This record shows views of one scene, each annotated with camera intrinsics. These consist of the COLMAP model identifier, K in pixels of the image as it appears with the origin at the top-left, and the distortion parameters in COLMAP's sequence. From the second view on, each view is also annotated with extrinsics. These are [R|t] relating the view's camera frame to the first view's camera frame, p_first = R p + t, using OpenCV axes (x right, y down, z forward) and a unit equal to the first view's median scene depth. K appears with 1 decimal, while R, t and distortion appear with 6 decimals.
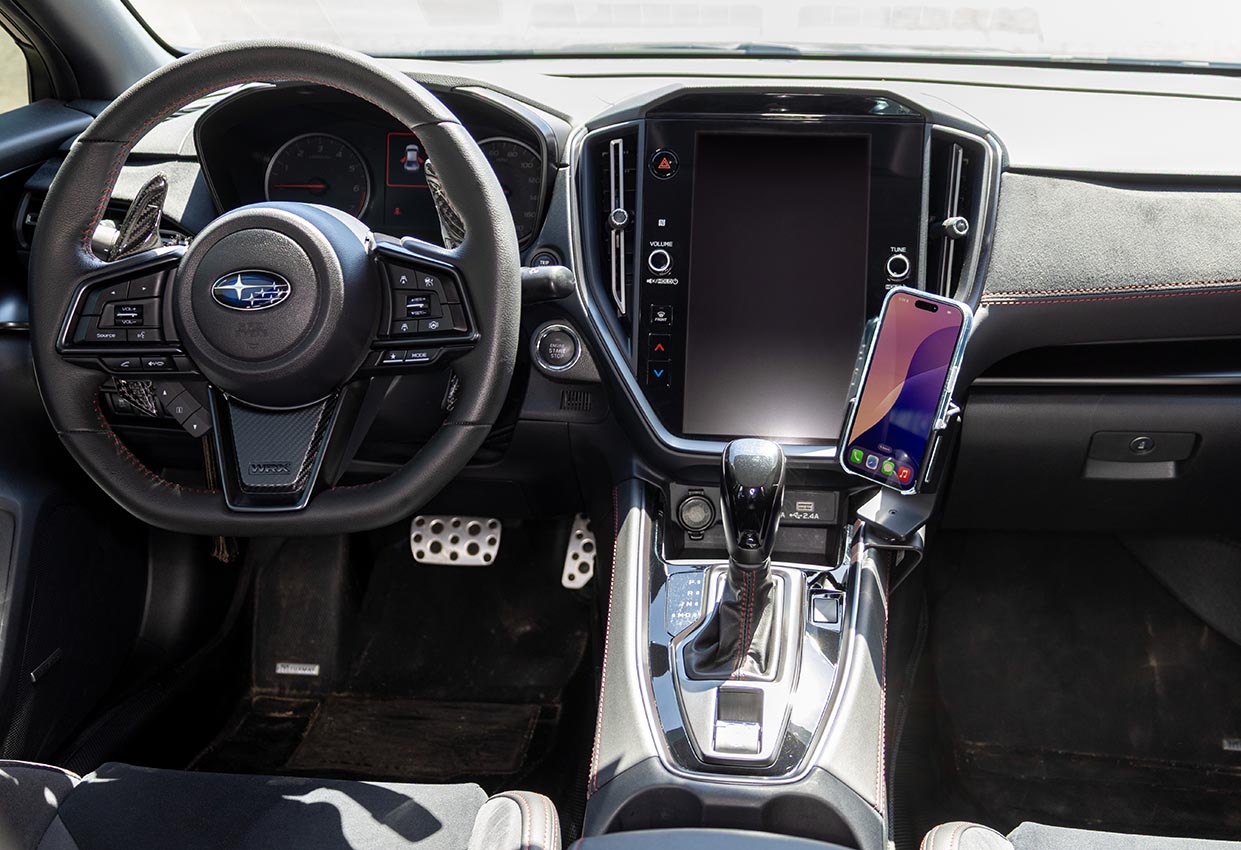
lens RADIAL K [[1330.5, 0, 667.0], [0, 1330.5, 430.1], [0, 0, 1]] dist [0.015244, 0.019487]
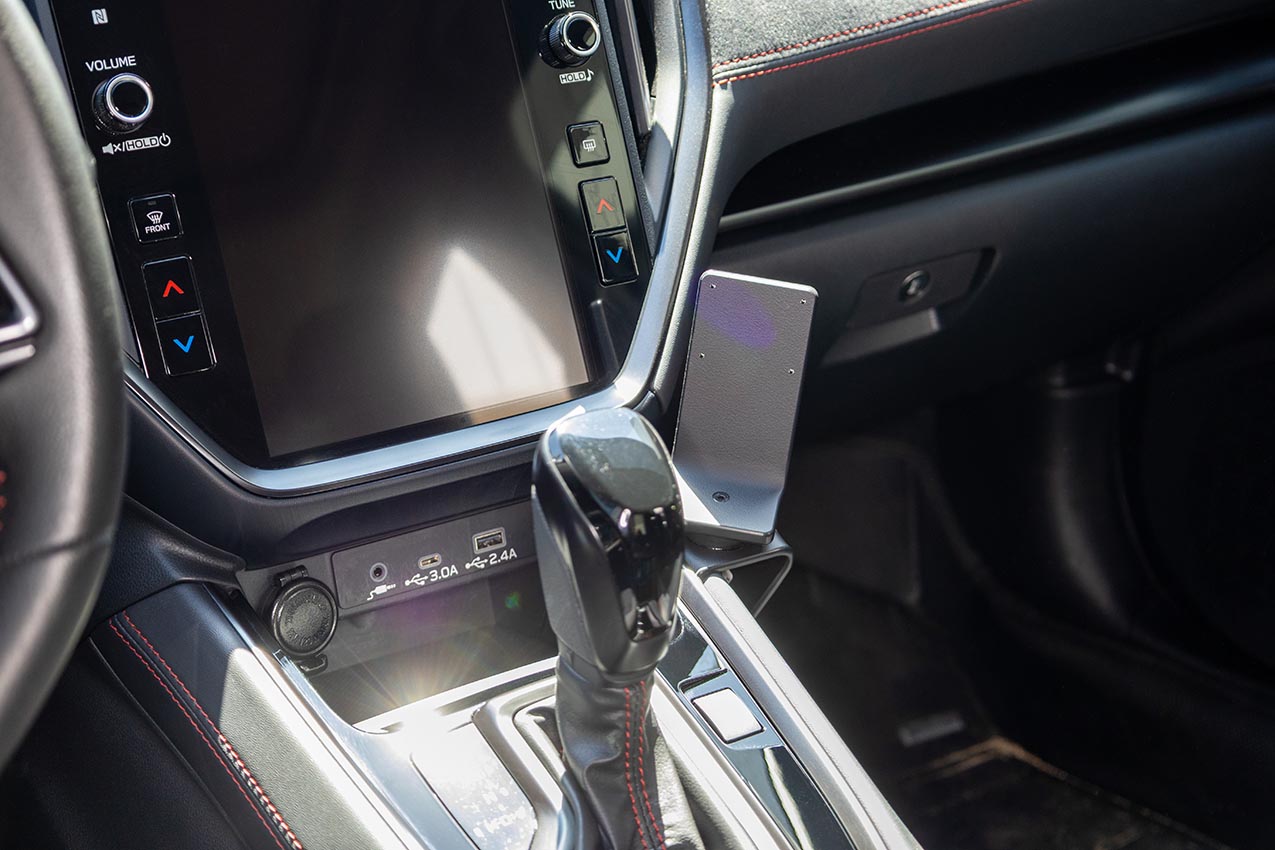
lens RADIAL K [[2079.7, 0, 637.5], [0, 2079.7, 425.0], [0, 0, 1]] dist [0.023697, -0.078140]
pose [[0.785643, -0.245121, 0.568050, -0.297119], [0.232723, 0.967817, 0.095758, -0.048647], [-0.573241, 0.056967, 0.817404, 0.336658]]
